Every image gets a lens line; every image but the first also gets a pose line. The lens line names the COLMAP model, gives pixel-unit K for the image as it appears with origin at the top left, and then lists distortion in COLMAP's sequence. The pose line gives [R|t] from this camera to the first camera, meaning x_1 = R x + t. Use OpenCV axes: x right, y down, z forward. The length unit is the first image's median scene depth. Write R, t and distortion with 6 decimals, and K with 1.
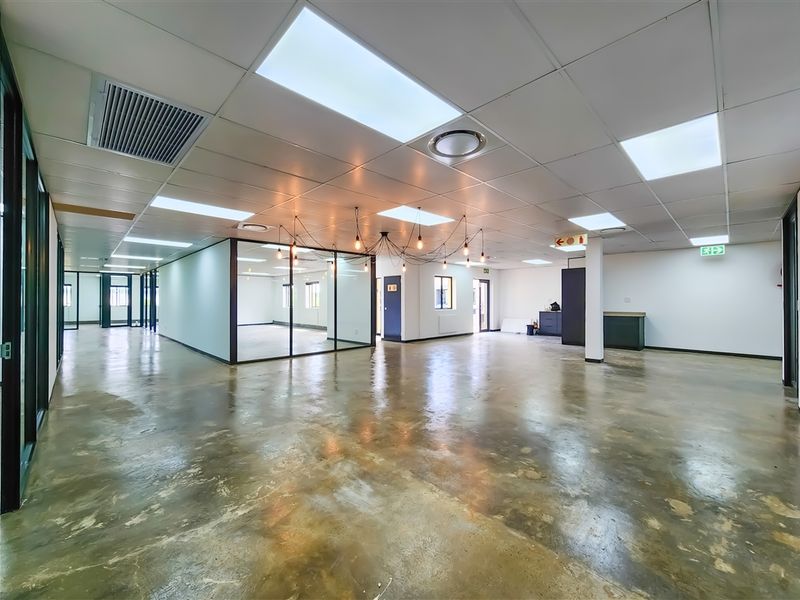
lens RADIAL K [[328.0, 0, 401.8], [0, 328.0, 294.7], [0, 0, 1]] dist [-0.003589, -0.000947]
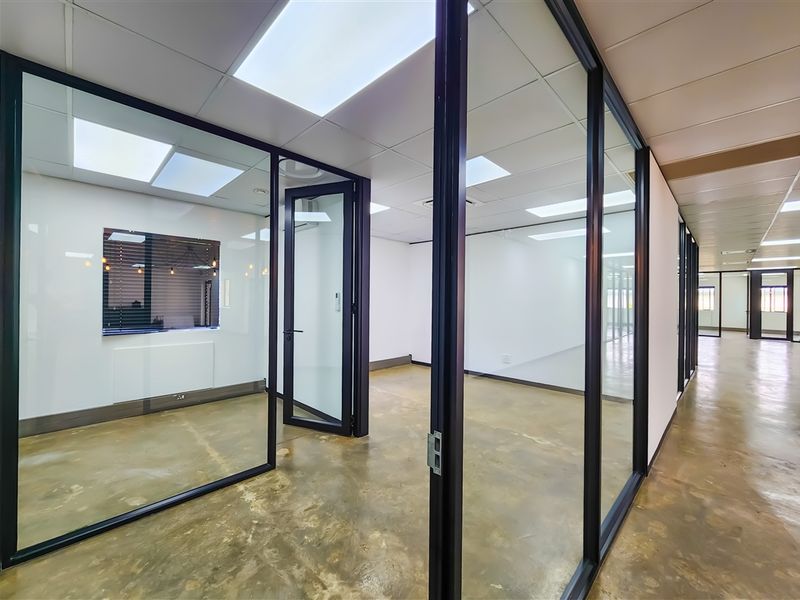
lens RADIAL K [[328.0, 0, 403.4], [0, 328.0, 295.4], [0, 0, 1]] dist [-0.003589, -0.000947]
pose [[0.008389, -0.001313, -0.999964, -0.122192], [-0.002465, 0.999996, -0.001334, -0.001810], [0.999962, 0.002476, 0.008386, 0.141535]]
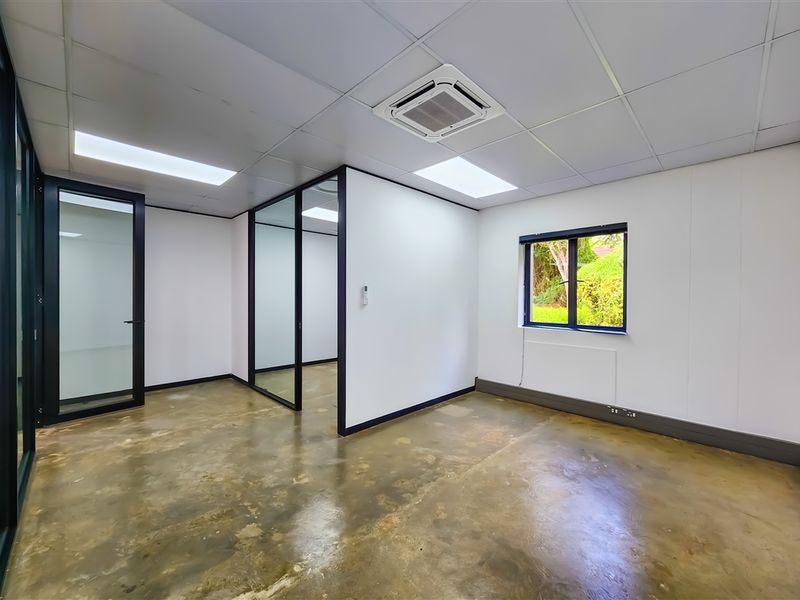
lens RADIAL K [[328.0, 0, 401.2], [0, 328.0, 303.1], [0, 0, 1]] dist [-0.003589, -0.000947]
pose [[-0.999943, -0.010445, -0.002017, -0.188126], [-0.010417, 0.999855, -0.013467, 0.001550], [0.002157, -0.013445, -0.999907, 0.188688]]
